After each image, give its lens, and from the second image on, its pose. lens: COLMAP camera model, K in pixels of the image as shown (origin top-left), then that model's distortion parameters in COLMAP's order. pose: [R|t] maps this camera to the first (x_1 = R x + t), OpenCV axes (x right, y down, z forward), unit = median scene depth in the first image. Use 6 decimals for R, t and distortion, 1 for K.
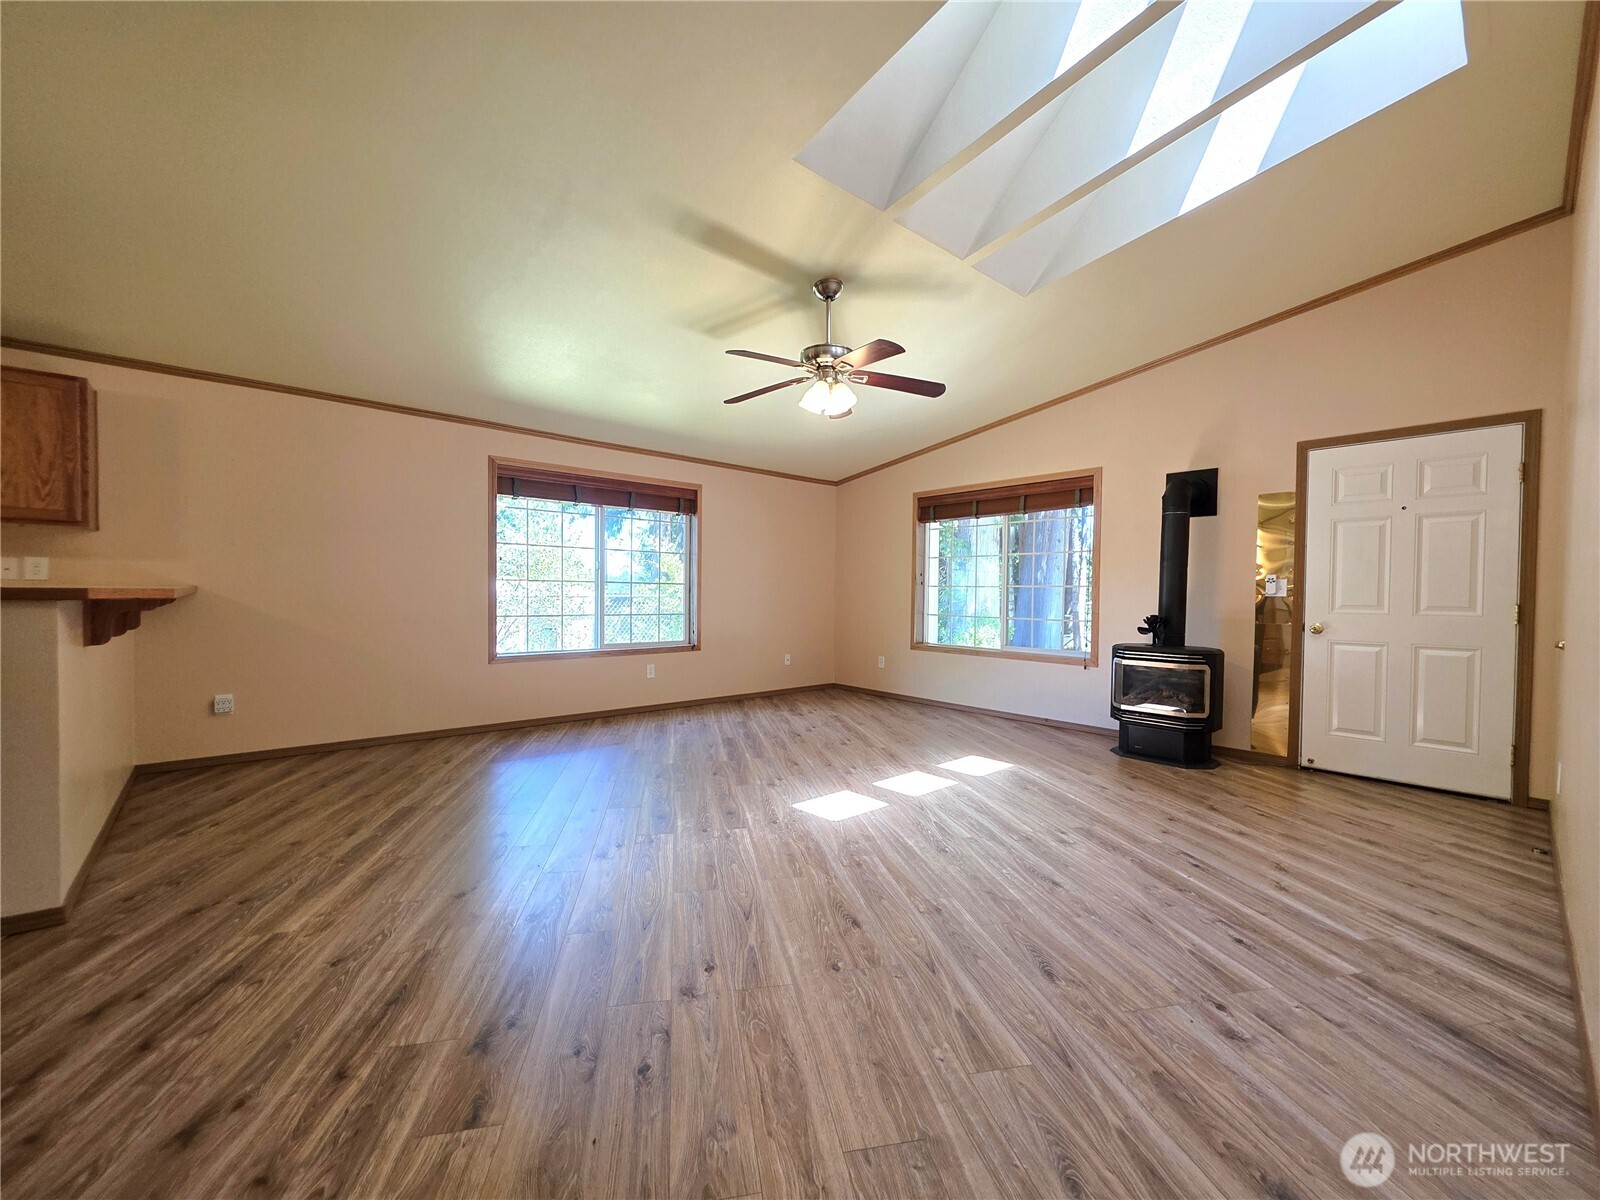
lens RADIAL K [[640.2, 0, 807.9], [0, 640.2, 605.1], [0, 0, 1]] dist [0.000887, 0.000120]
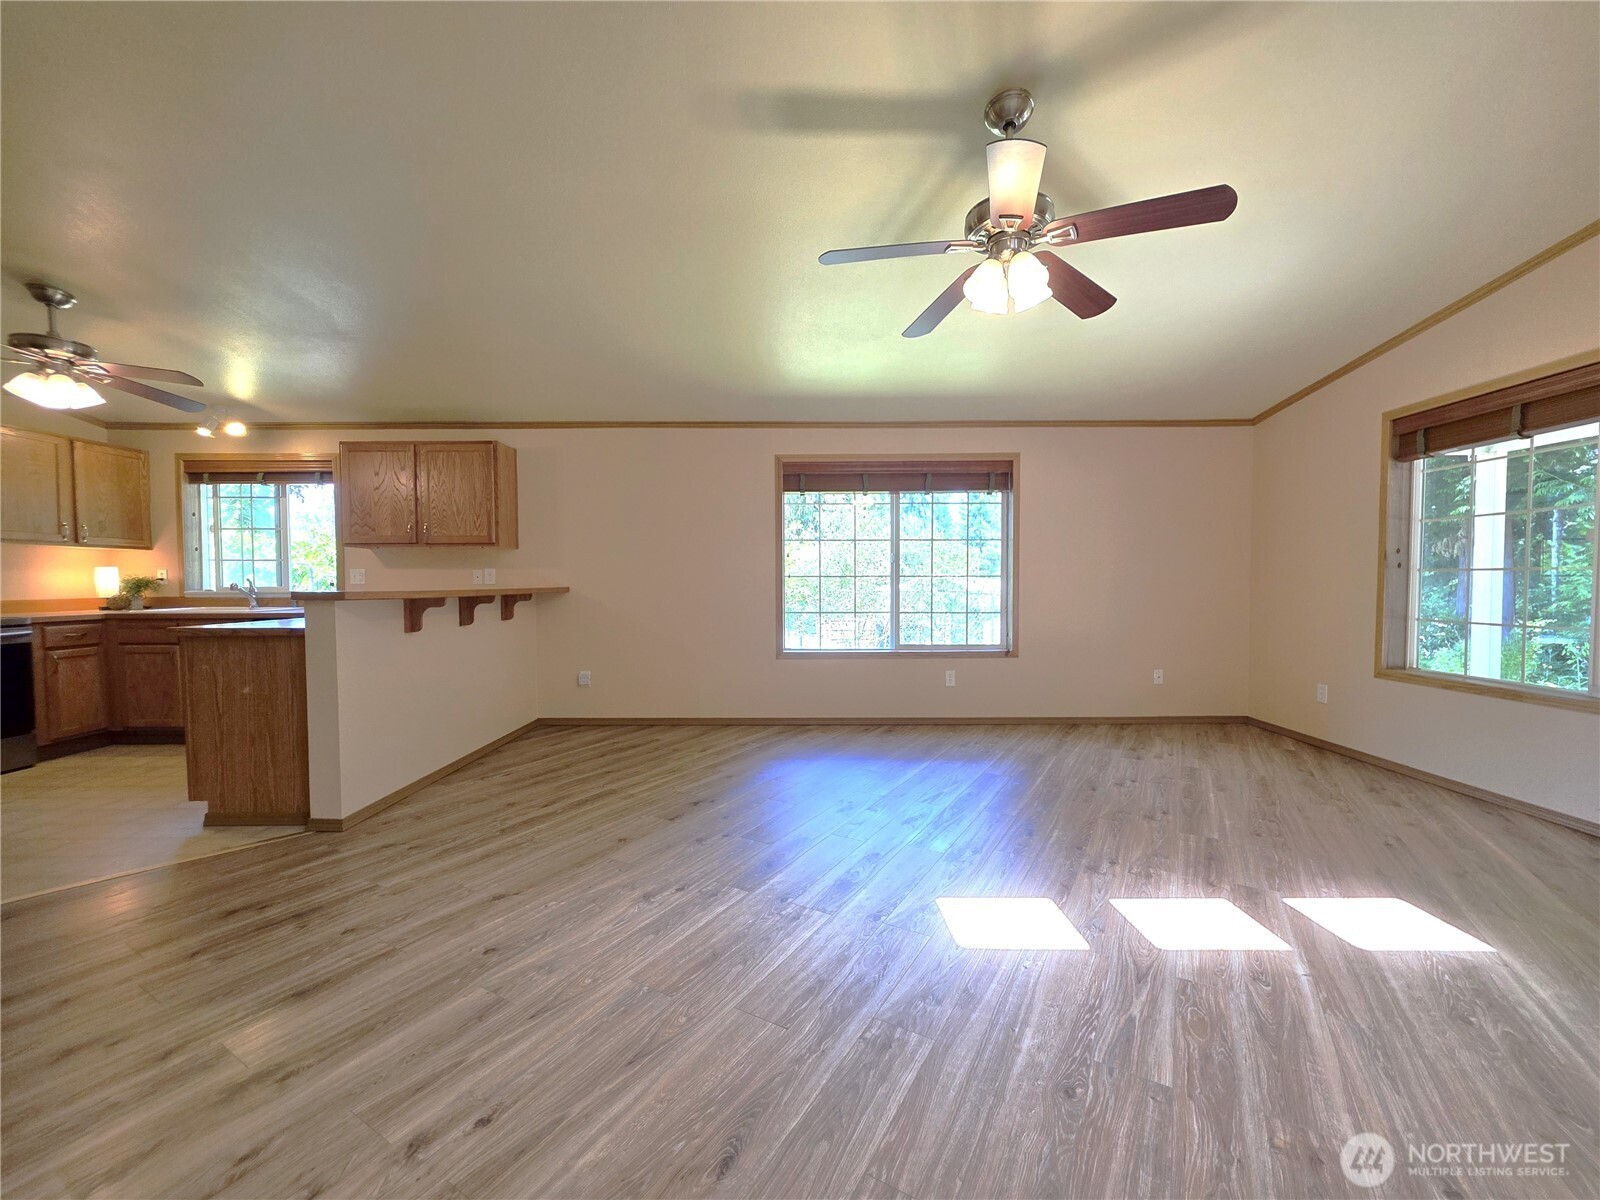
lens RADIAL K [[642.1, 0, 808.1], [0, 642.1, 605.7], [0, 0, 1]] dist [0.001155, -0.000027]
pose [[0.744585, 0.008606, -0.667473, 0.337014], [-0.001198, 0.999933, 0.011556, -0.008095], [0.667527, -0.007805, 0.744545, 0.410924]]
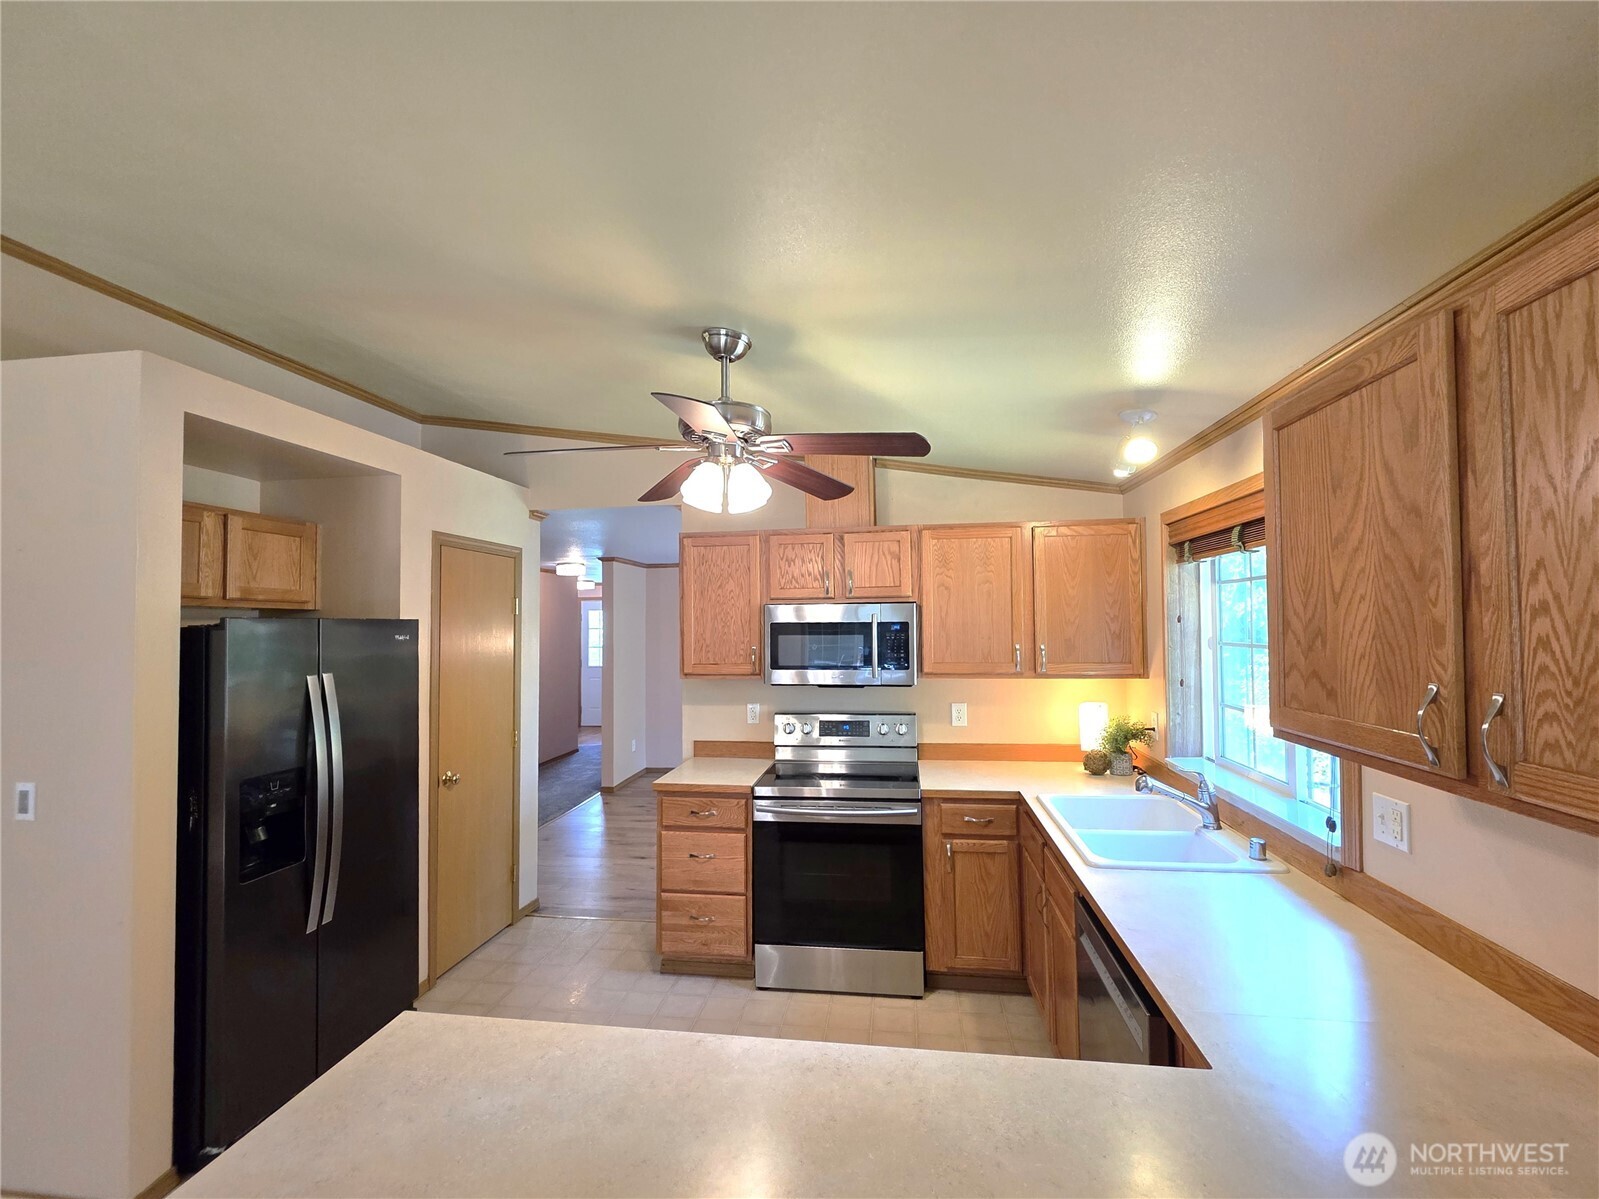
lens RADIAL K [[674.6, 0, 801.7], [0, 674.6, 602.1], [0, 0, 1]] dist [0.001358, 0.000202]
pose [[-0.770238, -0.024066, -0.637302, -0.847796], [-0.011259, 0.999645, -0.024142, -0.203162], [0.637657, -0.011420, -0.770236, 0.944996]]
